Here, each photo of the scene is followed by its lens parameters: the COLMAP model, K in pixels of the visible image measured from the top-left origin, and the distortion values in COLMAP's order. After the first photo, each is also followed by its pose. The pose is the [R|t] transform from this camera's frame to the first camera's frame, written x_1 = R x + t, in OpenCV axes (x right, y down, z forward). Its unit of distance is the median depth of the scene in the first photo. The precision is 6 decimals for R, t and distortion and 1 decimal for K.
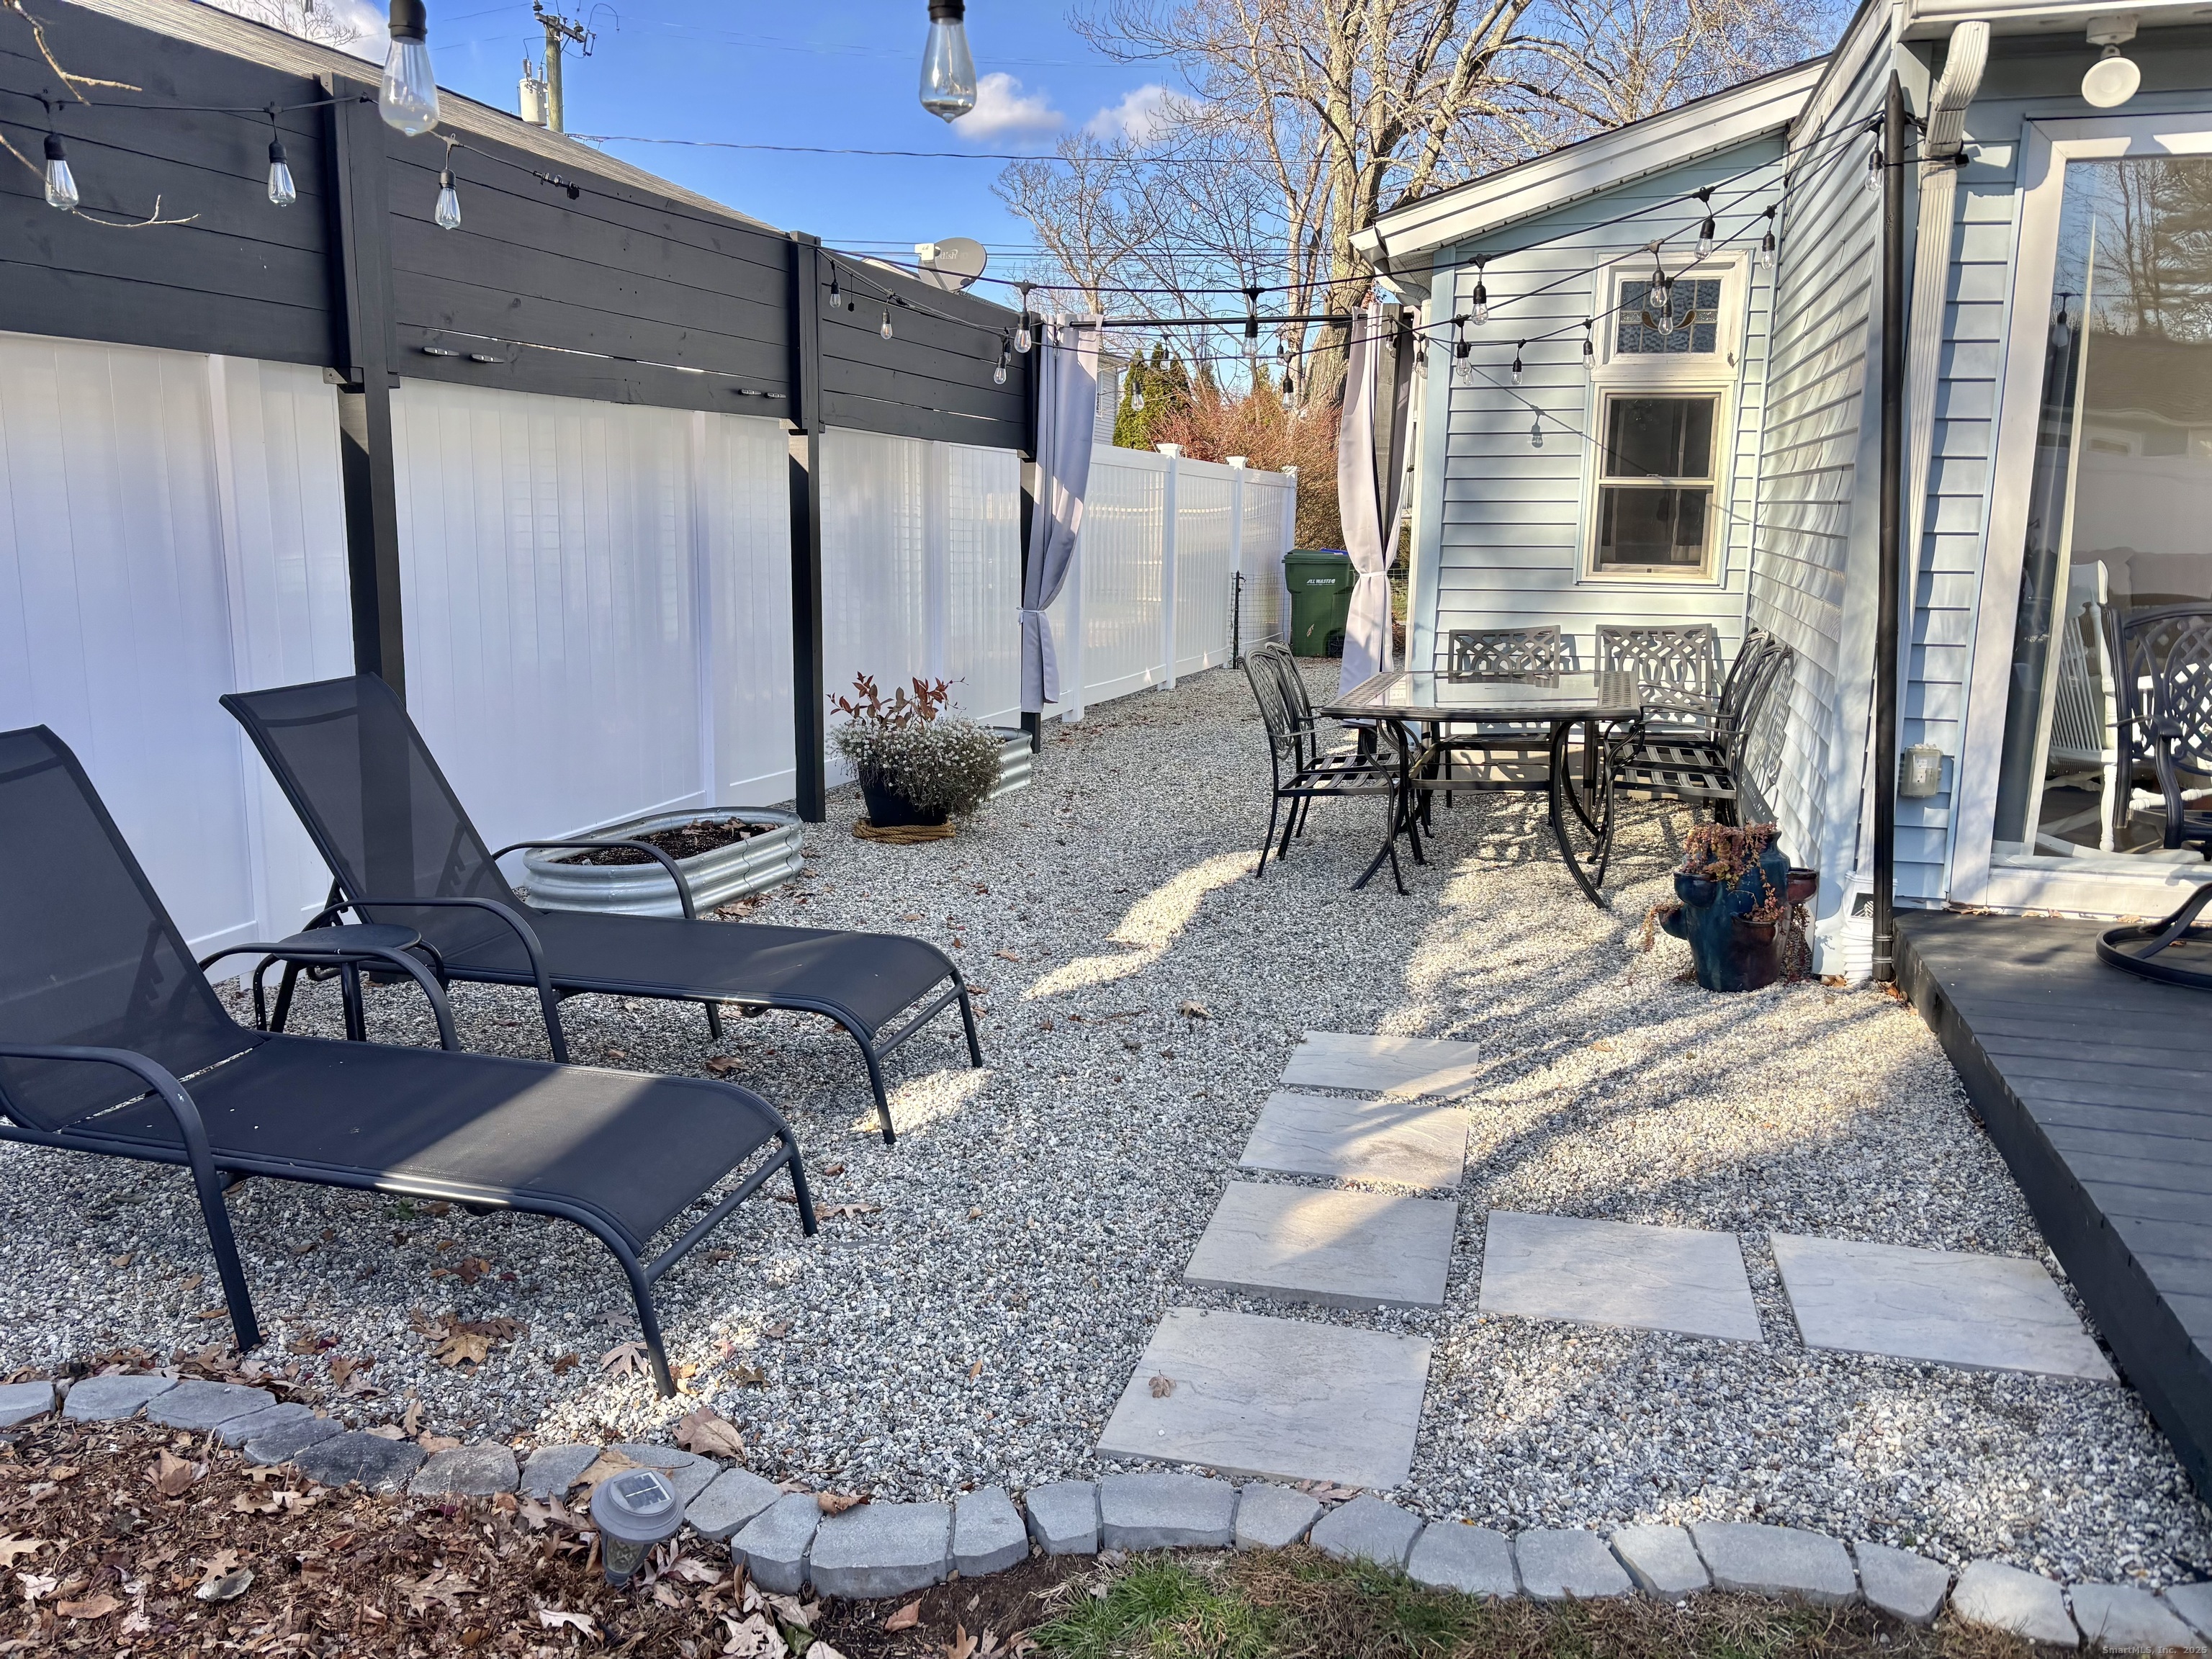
lens RADIAL K [[1674.0, 0, 1107.2], [0, 1674.0, 825.2], [0, 0, 1]] dist [0.043148, -0.056675]
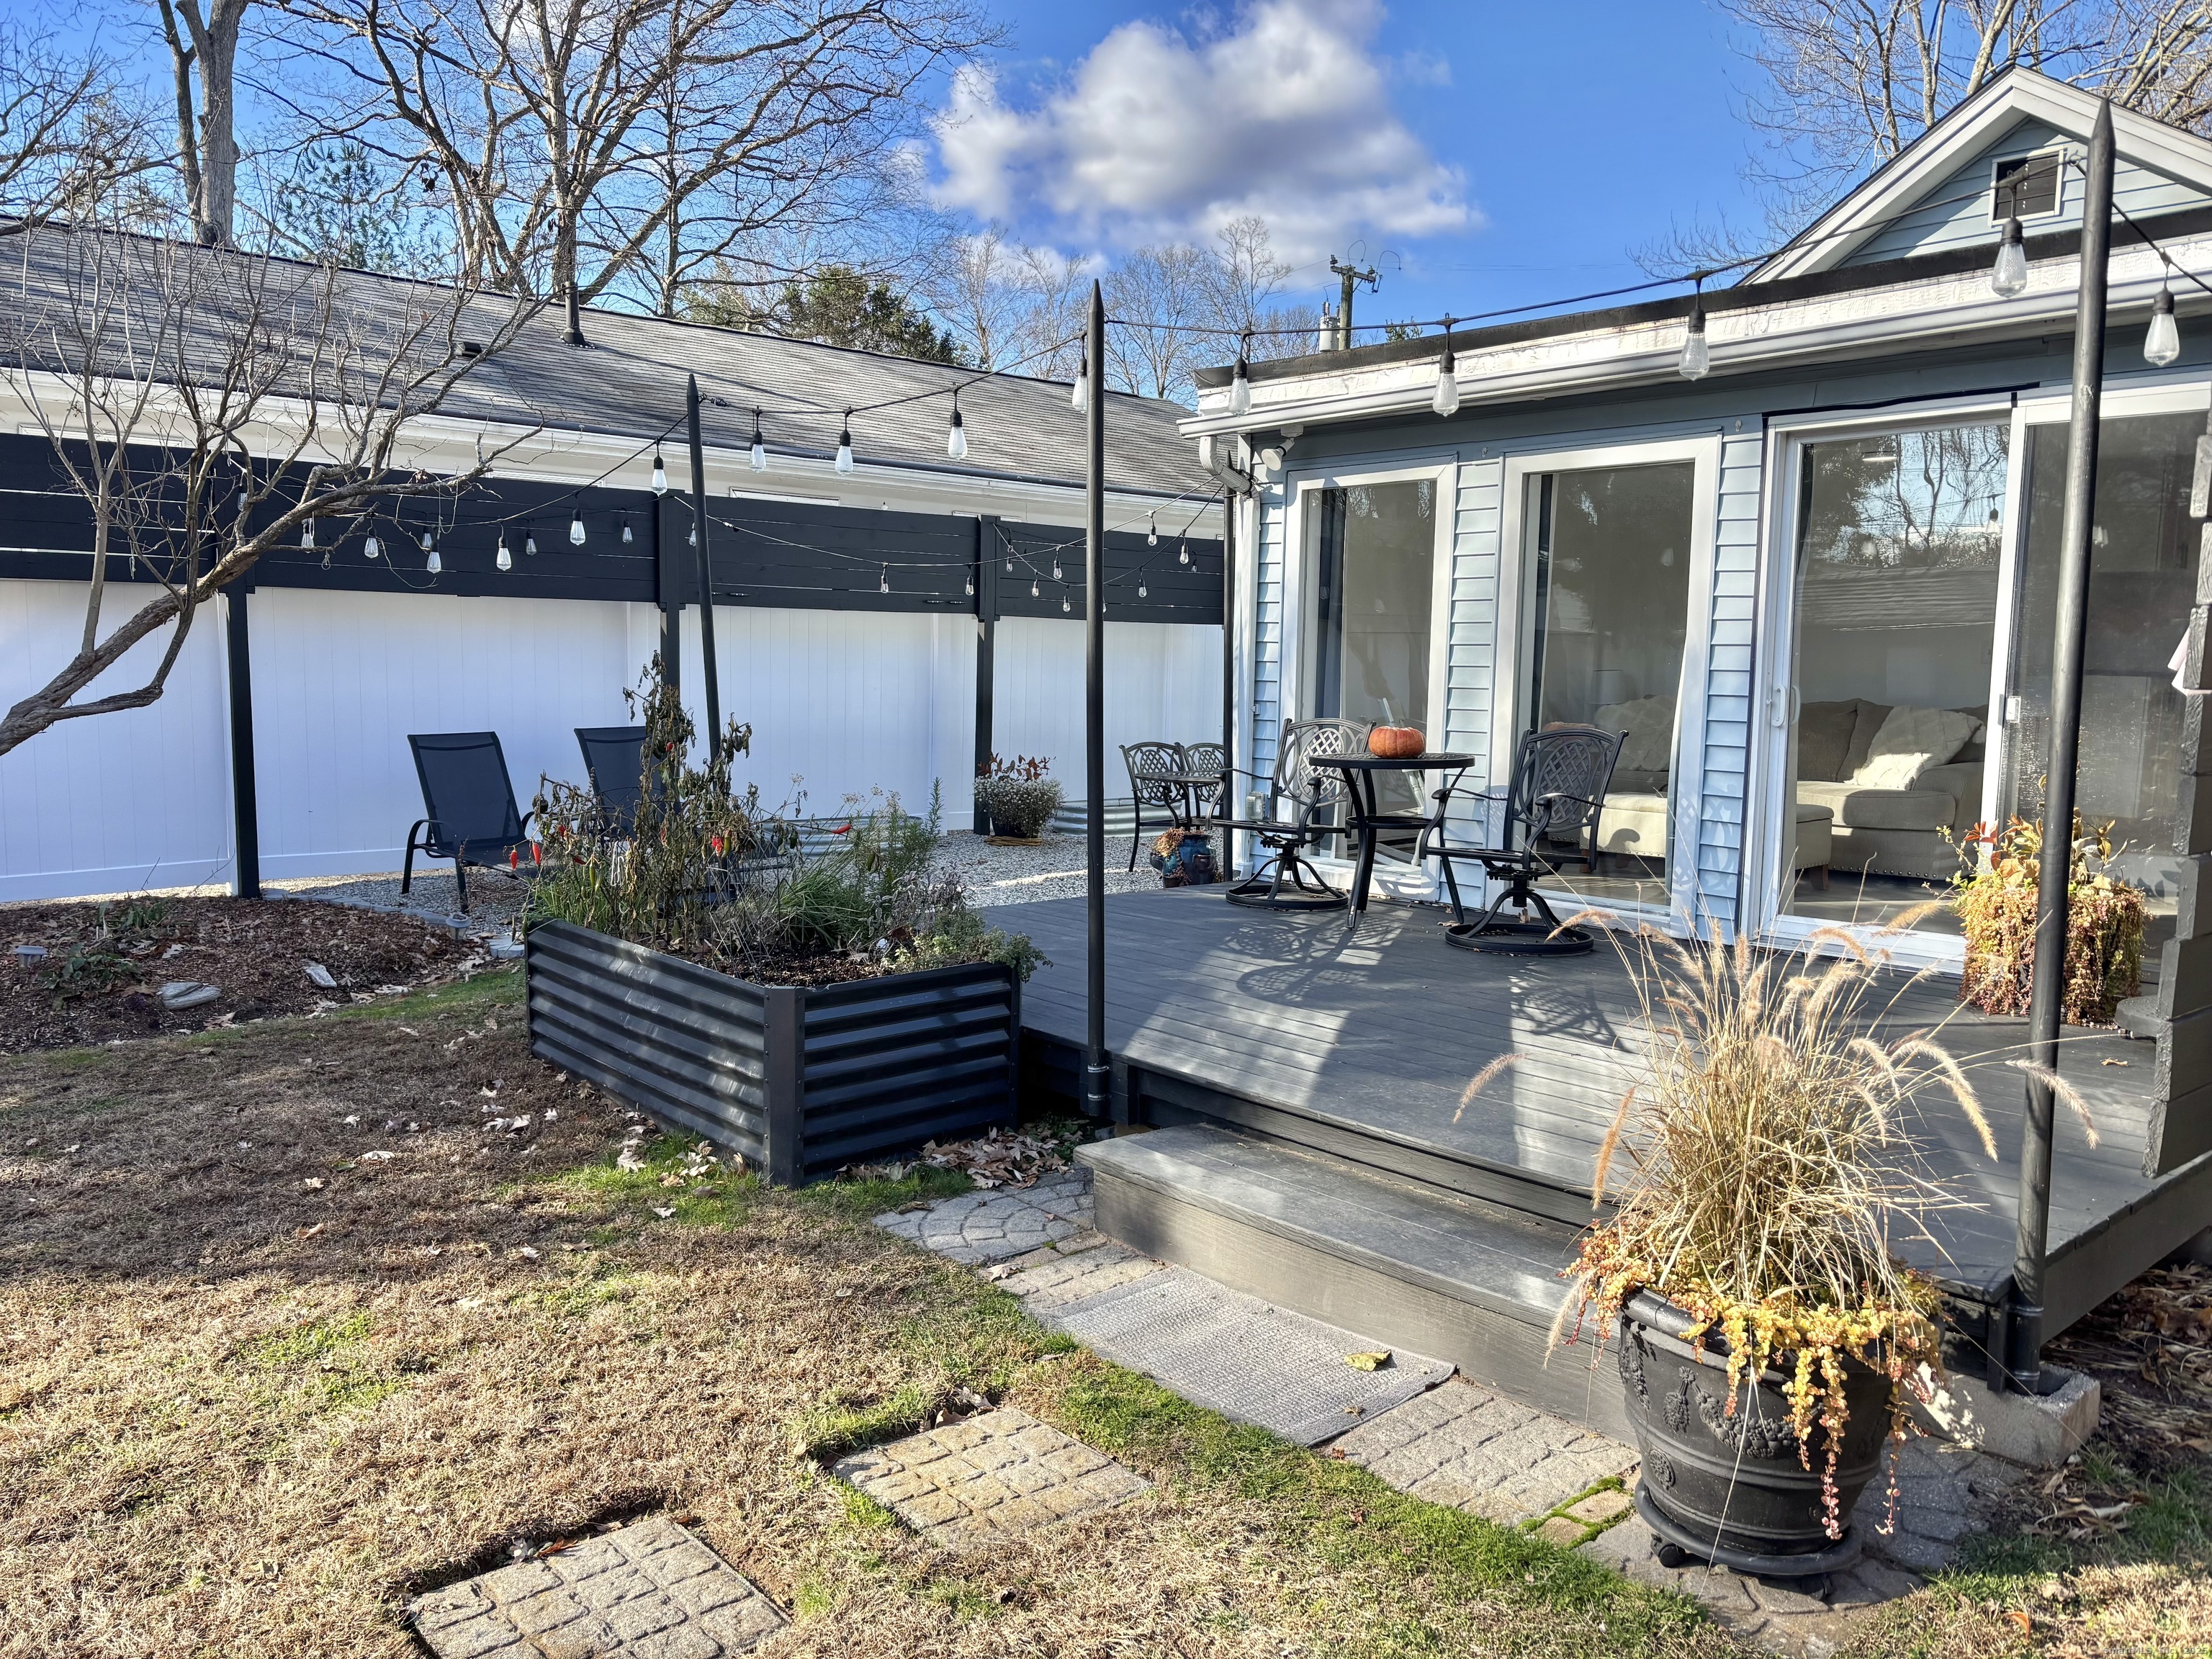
lens RADIAL K [[1674.0, 0, 1106.5], [0, 1674.0, 834.4], [0, 0, 1]] dist [0.043148, -0.056675]
pose [[0.852821, 0.059655, -0.518785, 0.909764], [-0.102316, 0.993286, -0.053977, 0.084437], [0.512082, 0.099112, 0.853199, -0.478222]]
